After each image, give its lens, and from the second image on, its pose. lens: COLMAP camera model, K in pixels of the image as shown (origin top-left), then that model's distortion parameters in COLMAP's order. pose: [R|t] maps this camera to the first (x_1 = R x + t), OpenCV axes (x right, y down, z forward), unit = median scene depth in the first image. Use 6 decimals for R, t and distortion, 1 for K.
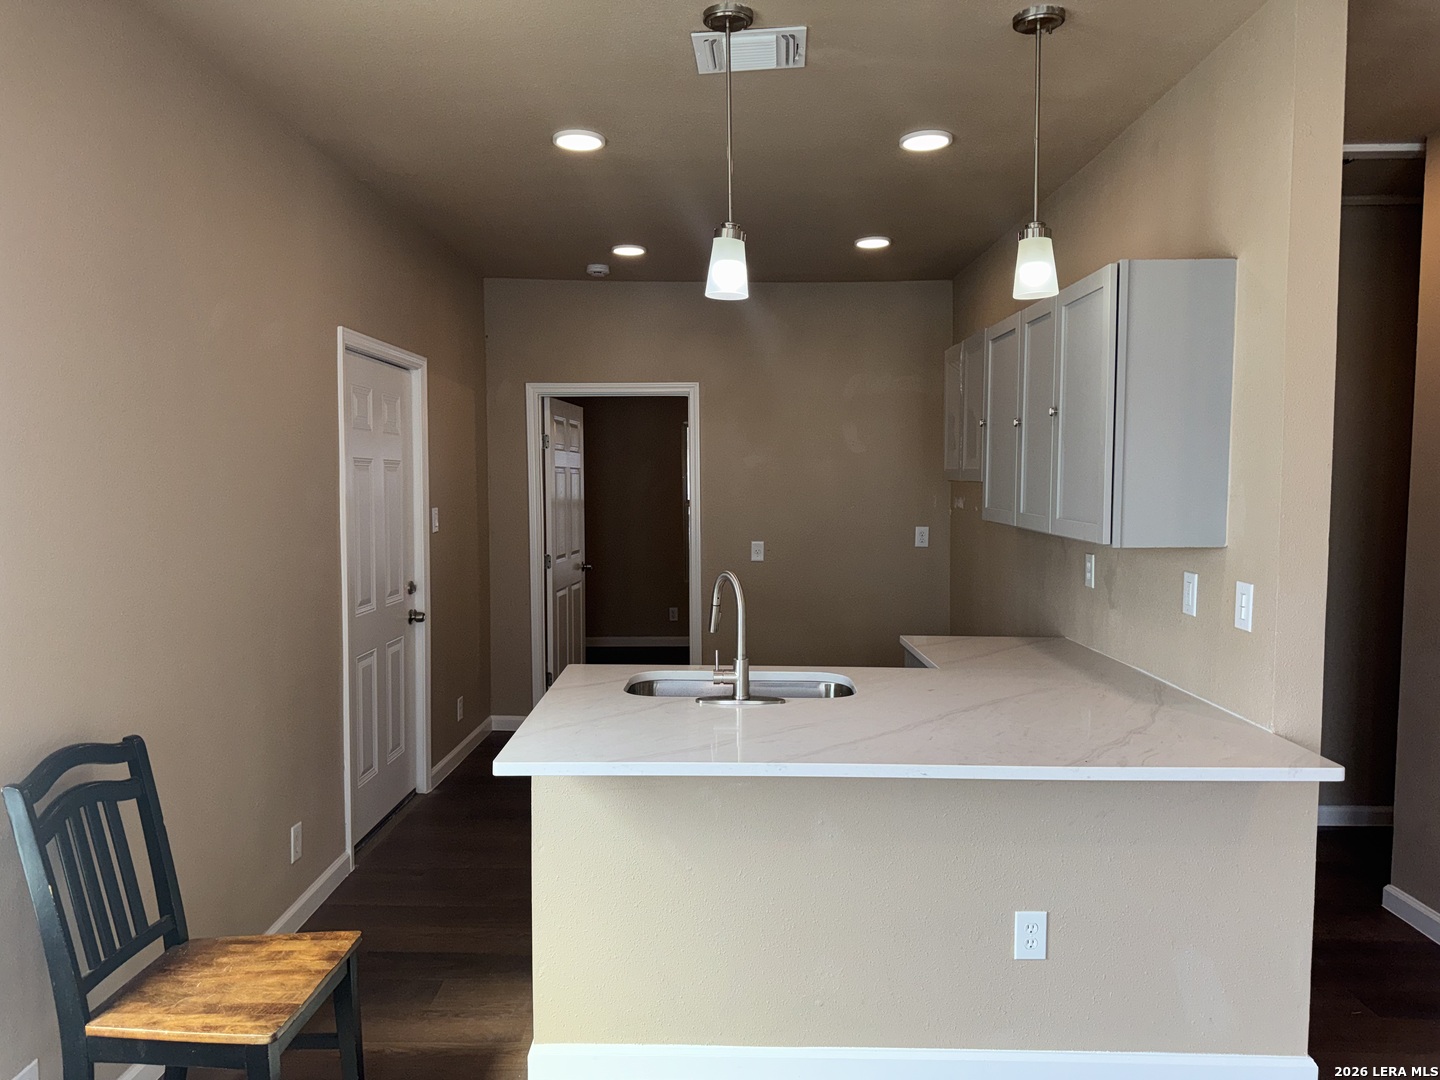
lens RADIAL K [[1023.2, 0, 720.0], [0, 1023.2, 540.0], [0, 0, 1]] dist [0.040846, -0.036301]
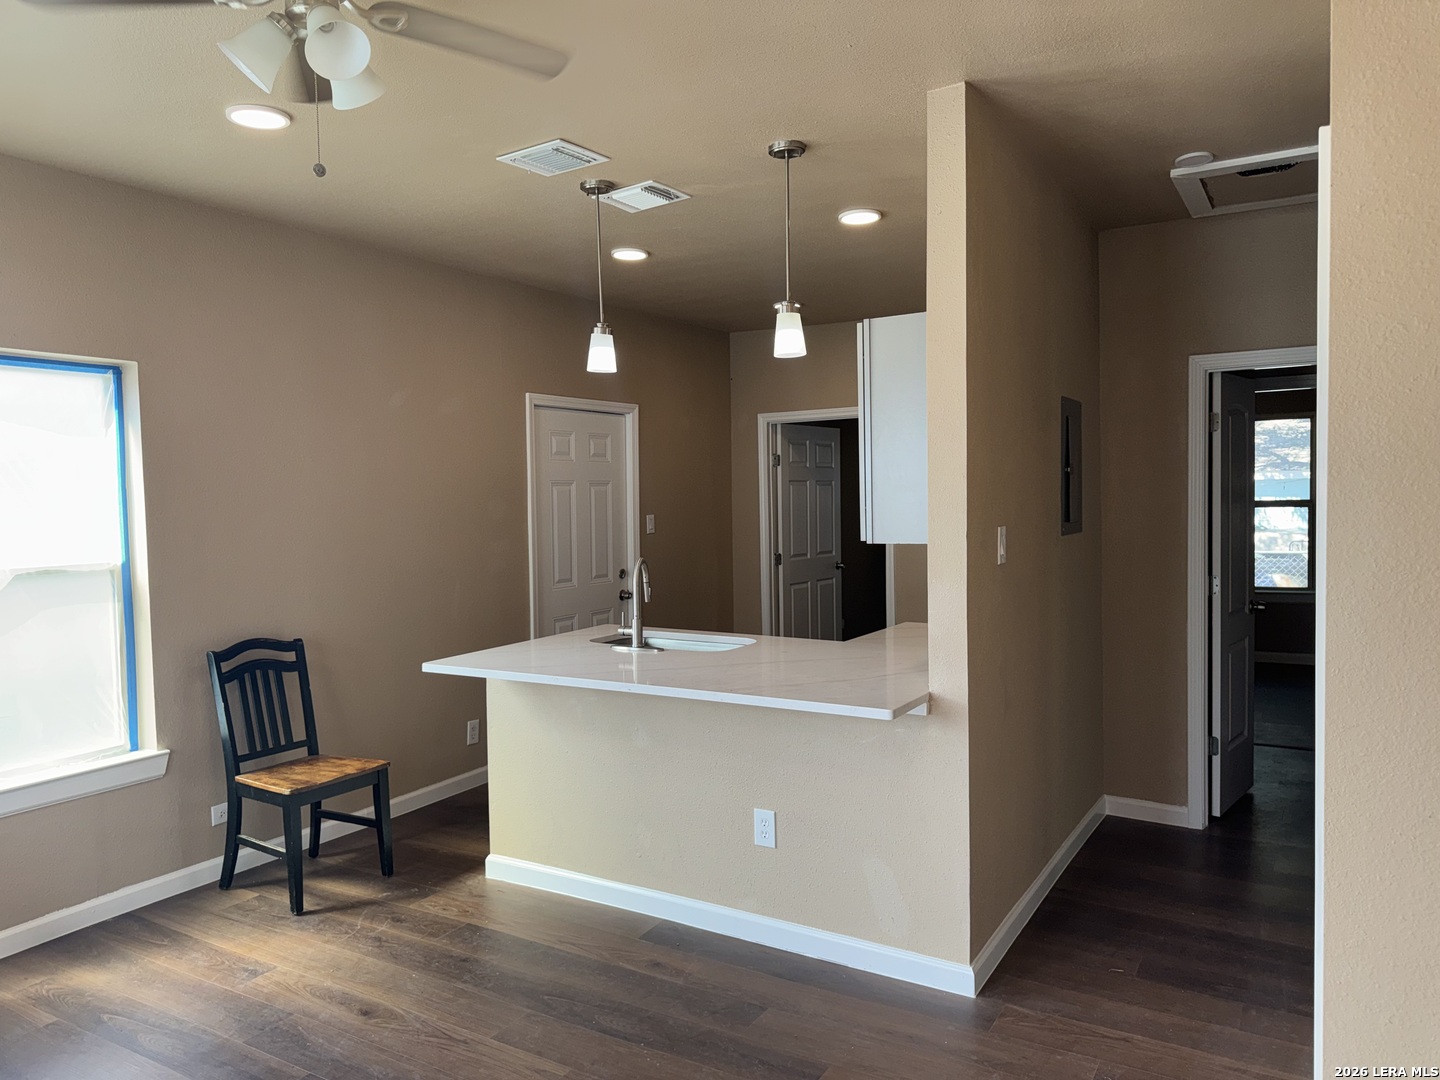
lens RADIAL K [[1009.0, 0, 720.0], [0, 1009.0, 540.0], [0, 0, 1]] dist [0.057519, -0.001251]
pose [[0.868619, 0.009170, -0.495395, 0.825370], [-0.012650, 0.999913, -0.003670, 0.008940], [0.495319, 0.009454, 0.868660, -0.175351]]
